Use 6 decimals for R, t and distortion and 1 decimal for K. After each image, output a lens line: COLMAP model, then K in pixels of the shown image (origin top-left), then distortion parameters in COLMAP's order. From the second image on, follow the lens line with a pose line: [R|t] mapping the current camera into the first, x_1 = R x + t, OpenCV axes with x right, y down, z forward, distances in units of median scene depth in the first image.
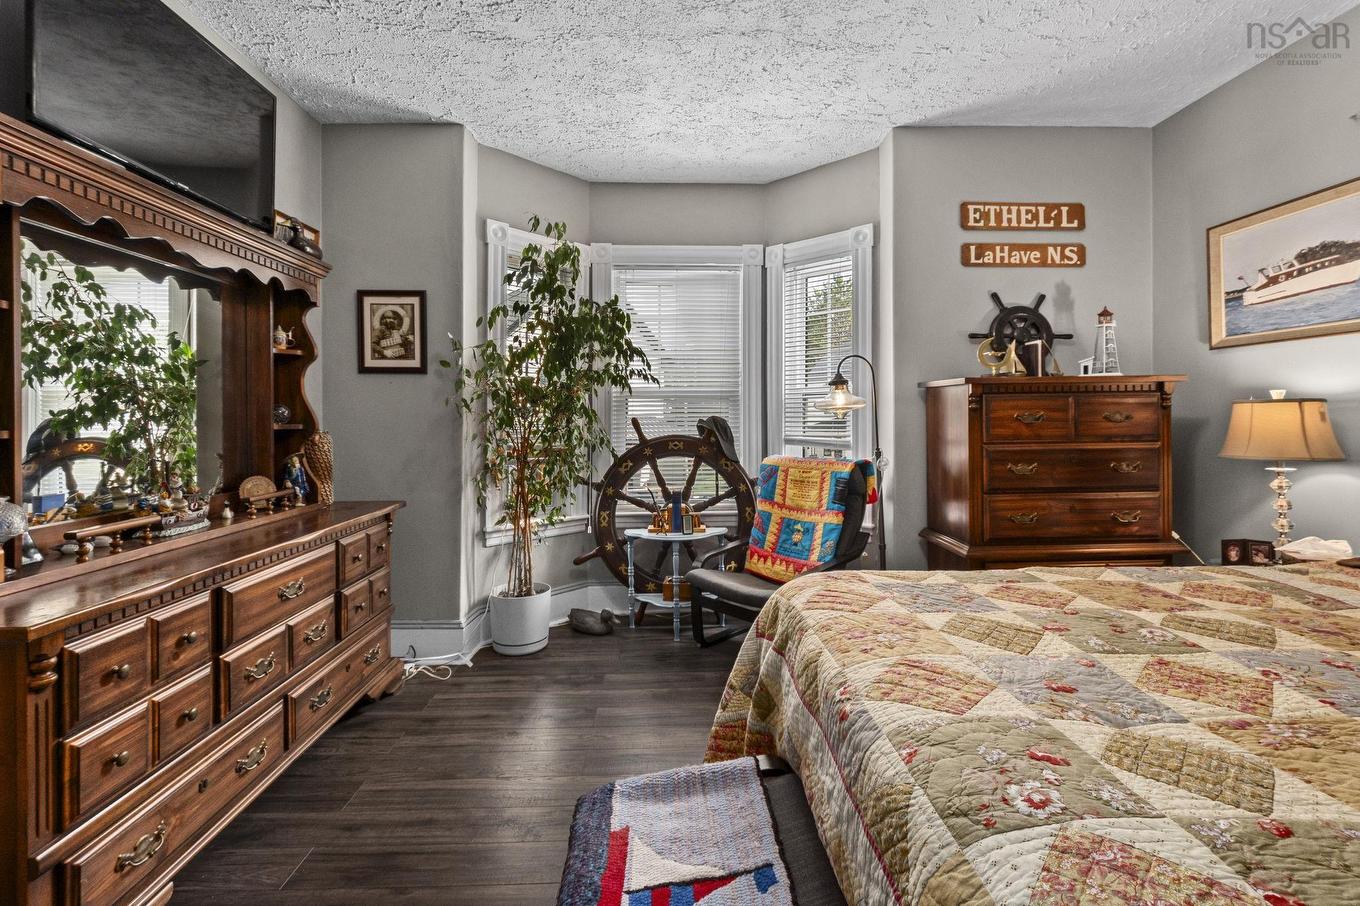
lens RADIAL K [[614.9, 0, 676.2], [0, 614.9, 412.1], [0, 0, 1]] dist [0.008077, -0.006712]
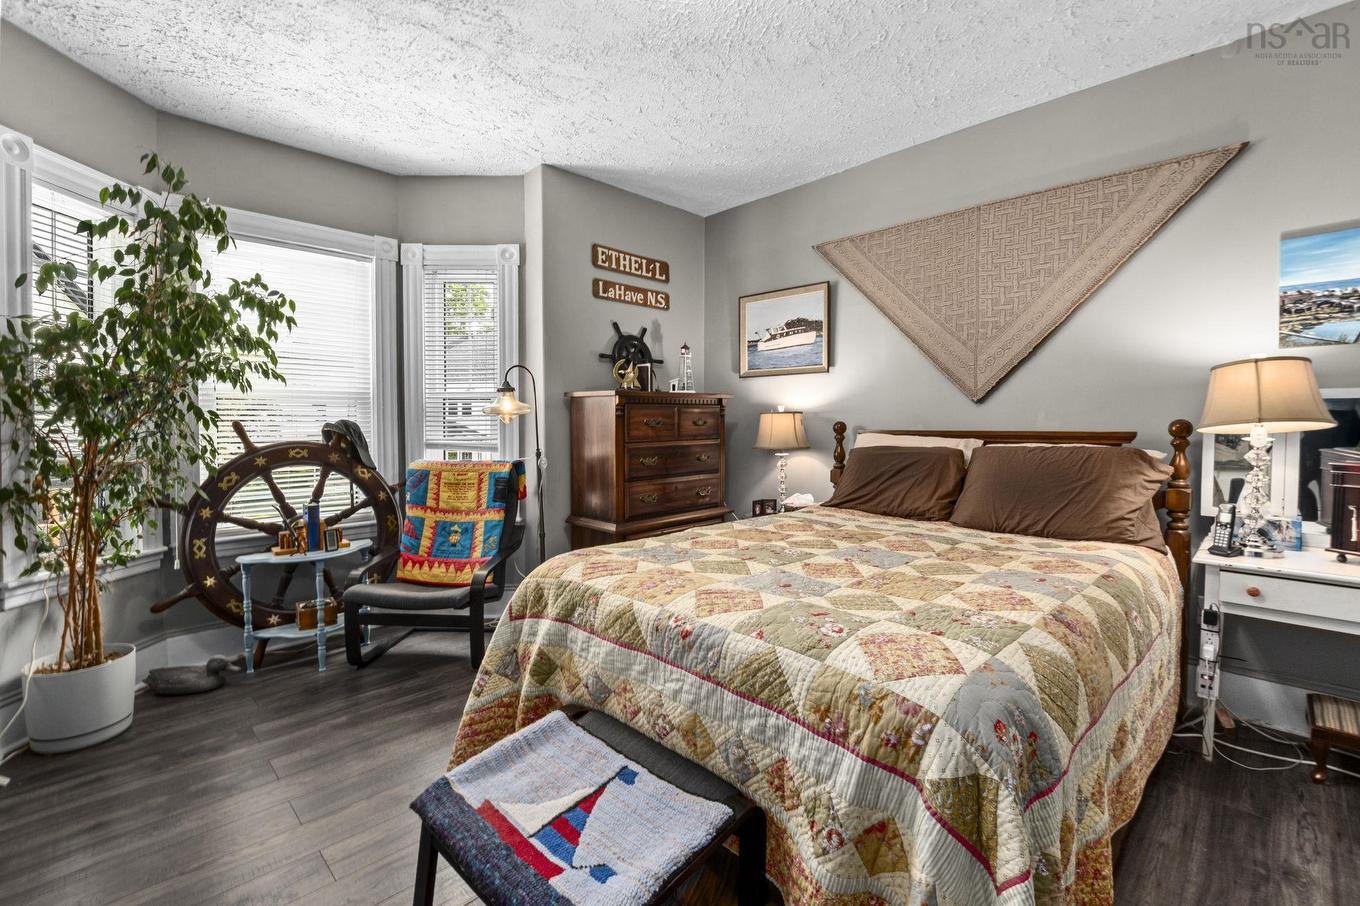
lens RADIAL K [[614.9, 0, 682.6], [0, 614.9, 433.6], [0, 0, 1]] dist [0.008077, -0.006712]
pose [[0.727185, -0.009952, 0.686370, -0.254195], [-0.009777, 0.999643, 0.024852, -0.000726], [-0.686372, -0.024783, 0.726828, -0.003808]]
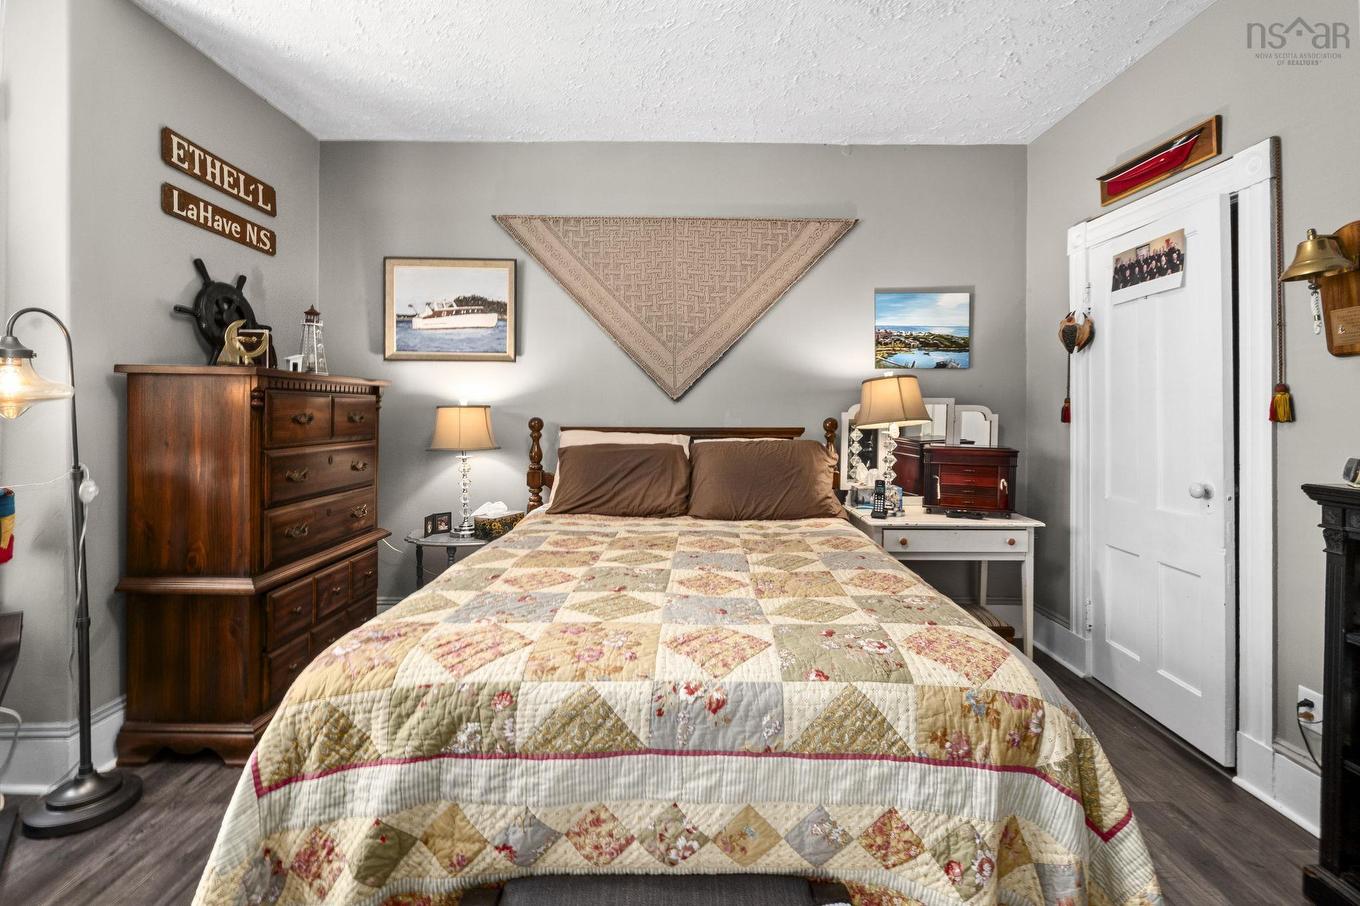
lens RADIAL K [[614.9, 0, 690.9], [0, 614.9, 414.3], [0, 0, 1]] dist [0.008077, -0.006712]
pose [[0.004589, 0.008037, 0.999957, -0.287070], [-0.016867, 0.999826, -0.007959, 0.001014], [-0.999847, -0.016829, 0.004724, 0.380666]]
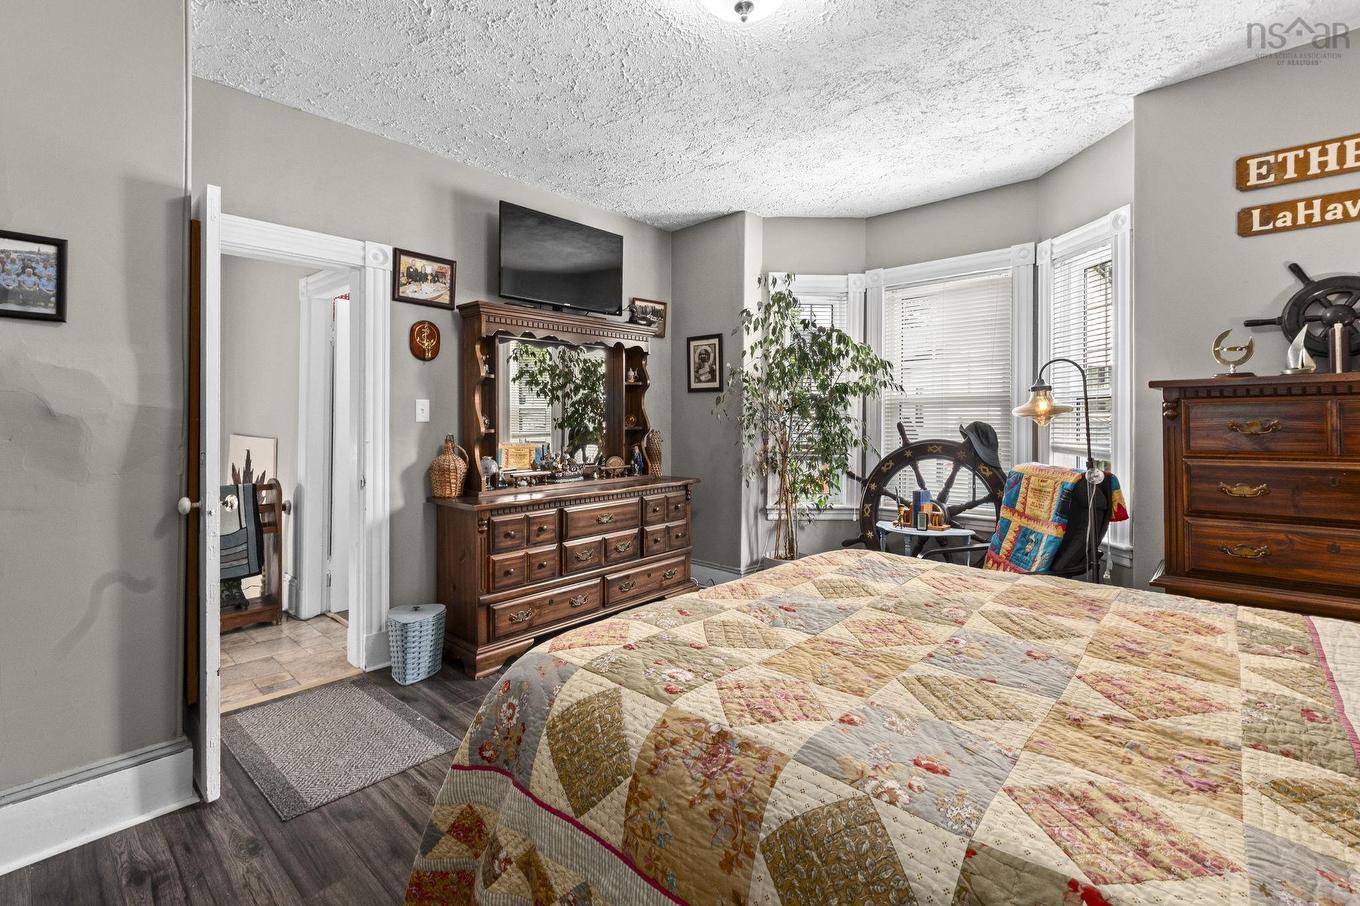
lens RADIAL K [[614.9, 0, 665.1], [0, 614.9, 405.2], [0, 0, 1]] dist [0.008077, -0.006712]
pose [[0.705130, -0.014476, -0.708930, 0.533693], [0.006648, 0.999883, -0.013805, -0.012593], [0.709047, 0.005021, 0.705143, -0.103534]]
